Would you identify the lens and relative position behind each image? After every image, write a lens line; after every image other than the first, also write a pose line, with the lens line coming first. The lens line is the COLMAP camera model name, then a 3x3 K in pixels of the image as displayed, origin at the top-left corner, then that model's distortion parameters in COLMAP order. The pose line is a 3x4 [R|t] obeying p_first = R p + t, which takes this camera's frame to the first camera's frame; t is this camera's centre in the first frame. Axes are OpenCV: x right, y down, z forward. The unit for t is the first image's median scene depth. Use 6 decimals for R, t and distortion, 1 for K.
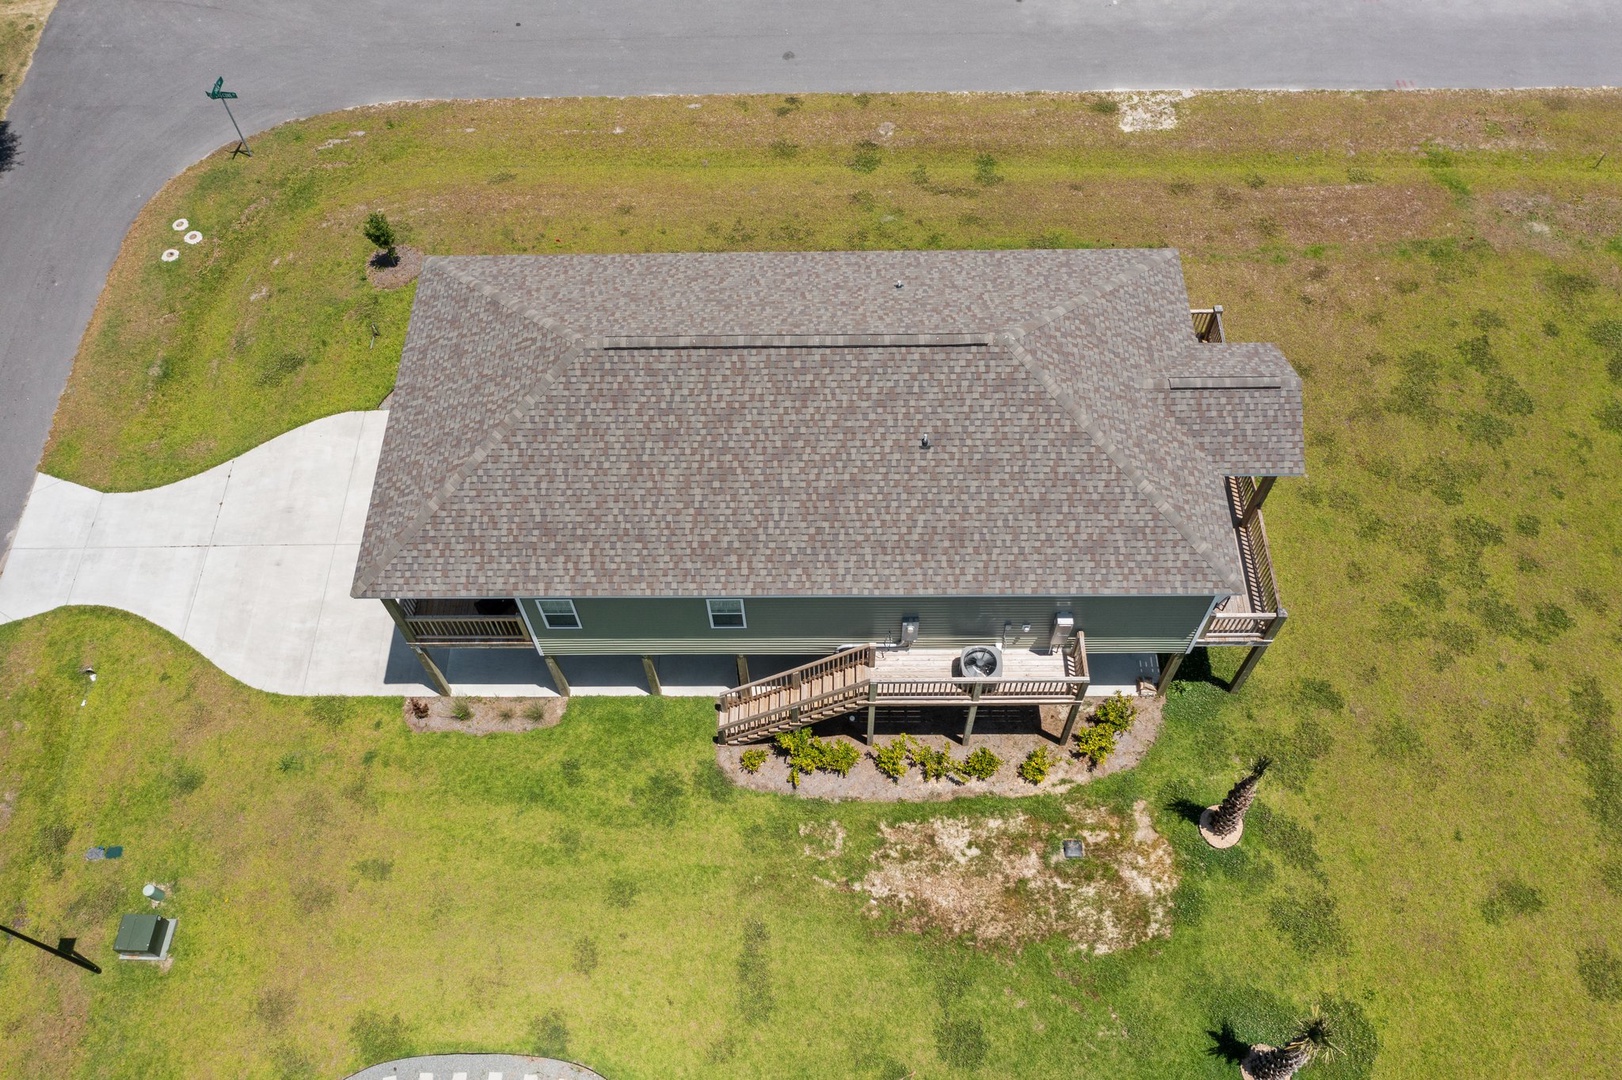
lens RADIAL K [[1281.3, 0, 803.6], [0, 1281.3, 540.3], [0, 0, 1]] dist [-0.021945, 0.009981]
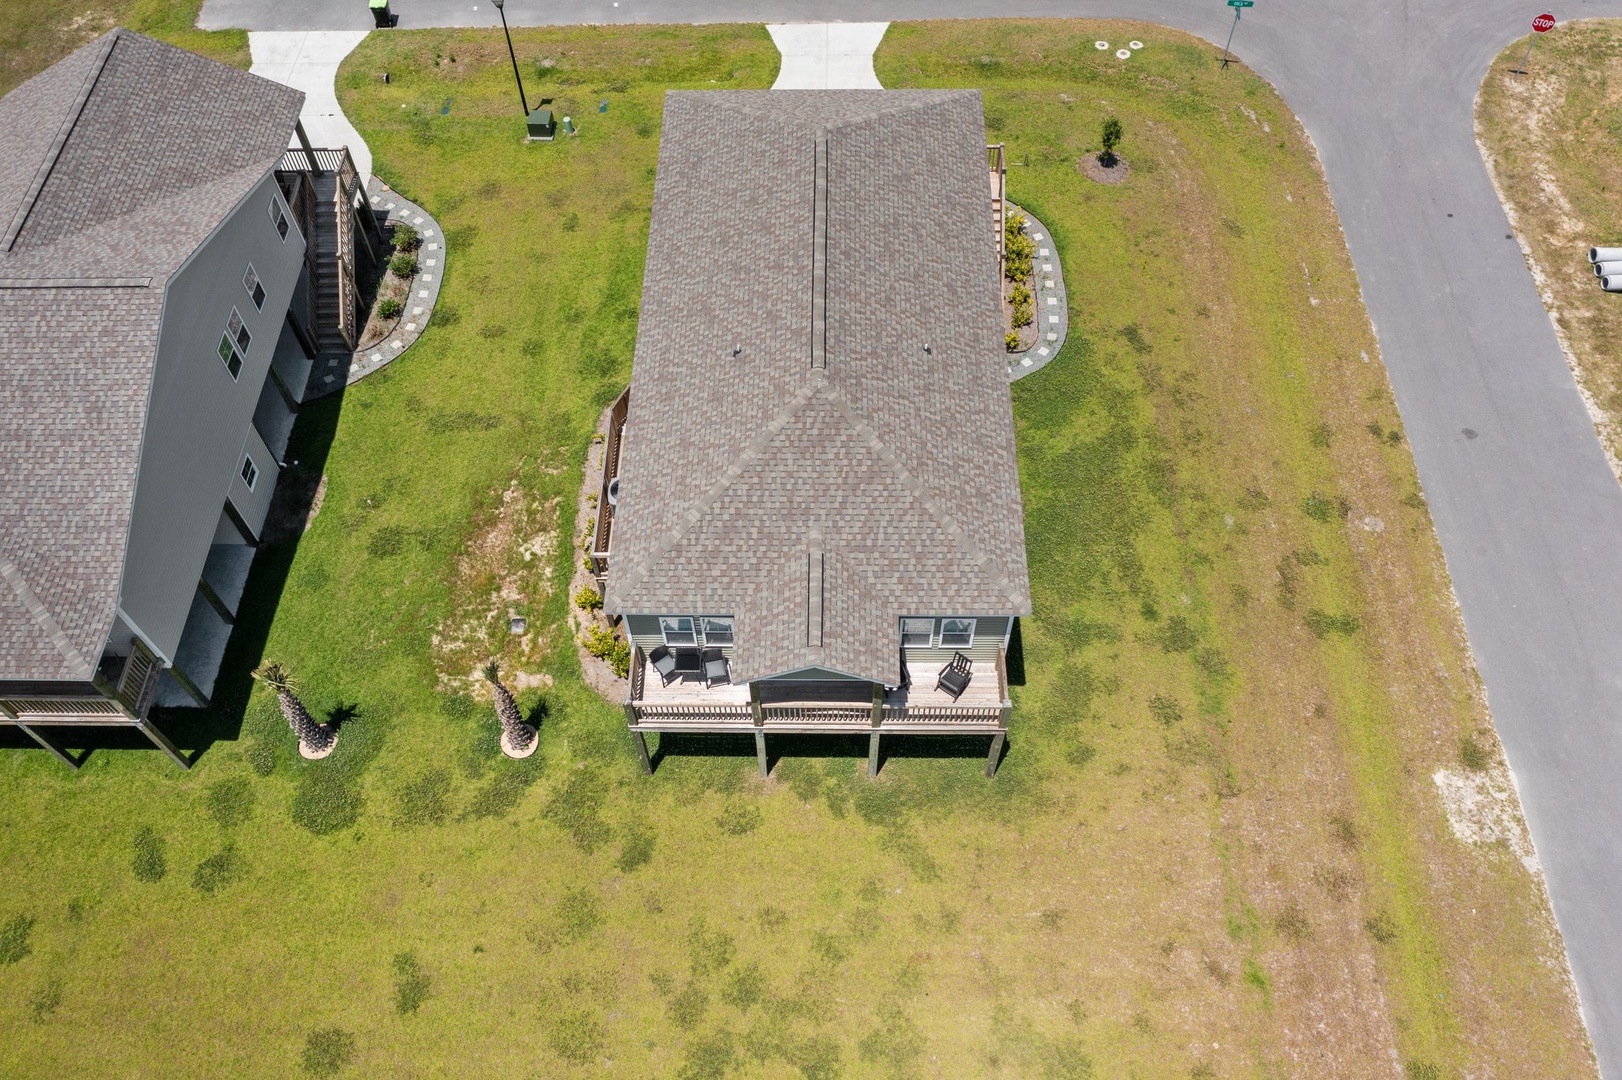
lens RADIAL K [[1281.3, 0, 804.1], [0, 1281.3, 548.2], [0, 0, 1]] dist [-0.021945, 0.009981]
pose [[-0.009723, 0.844372, -0.535669, 0.745355], [-0.845950, 0.278685, 0.454645, -0.520763], [0.533173, 0.457570, 0.711587, 0.240100]]
